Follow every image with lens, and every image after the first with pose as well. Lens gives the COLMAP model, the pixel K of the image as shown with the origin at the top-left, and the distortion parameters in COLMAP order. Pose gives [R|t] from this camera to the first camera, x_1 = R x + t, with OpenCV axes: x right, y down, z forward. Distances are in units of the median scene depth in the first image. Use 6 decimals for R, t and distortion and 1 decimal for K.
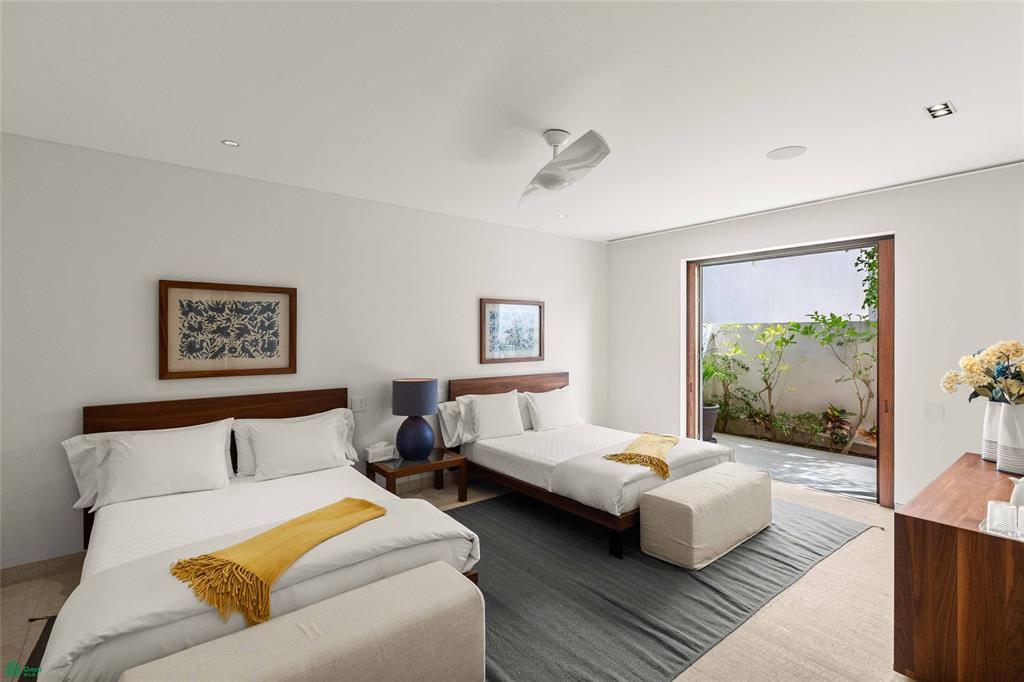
lens RADIAL K [[470.9, 0, 513.4], [0, 470.9, 338.0], [0, 0, 1]] dist [-0.002382, 0.000517]
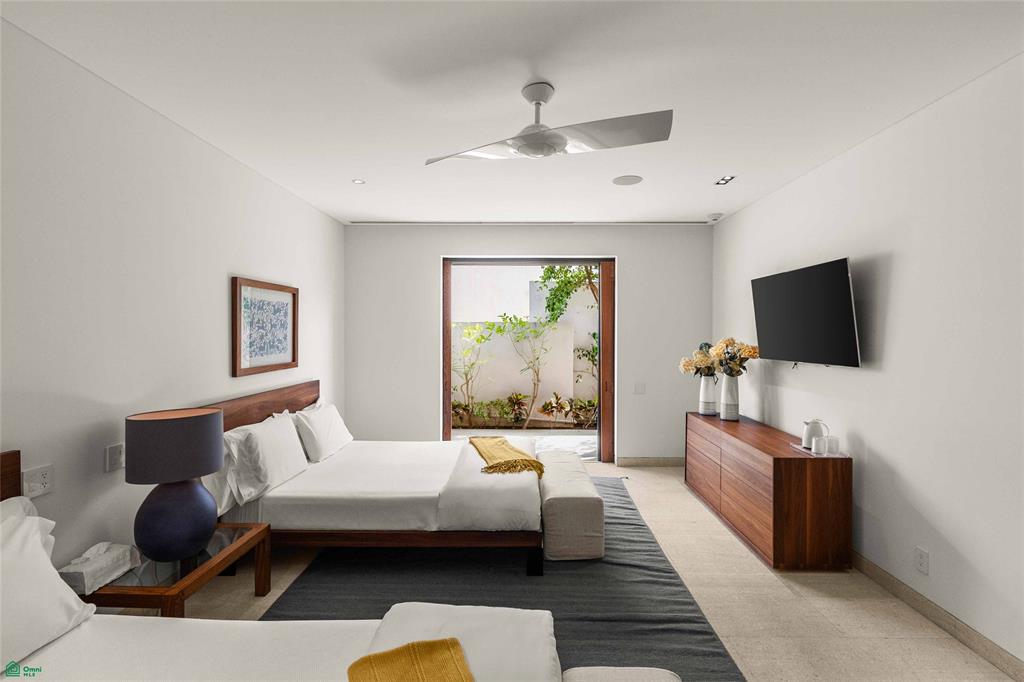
lens RADIAL K [[470.9, 0, 515.1], [0, 470.9, 336.1], [0, 0, 1]] dist [-0.002382, 0.000517]
pose [[0.638136, -0.004070, 0.769913, -0.353899], [0.004289, 0.999989, 0.001731, -0.001369], [-0.769911, 0.002197, 0.638147, 0.310599]]
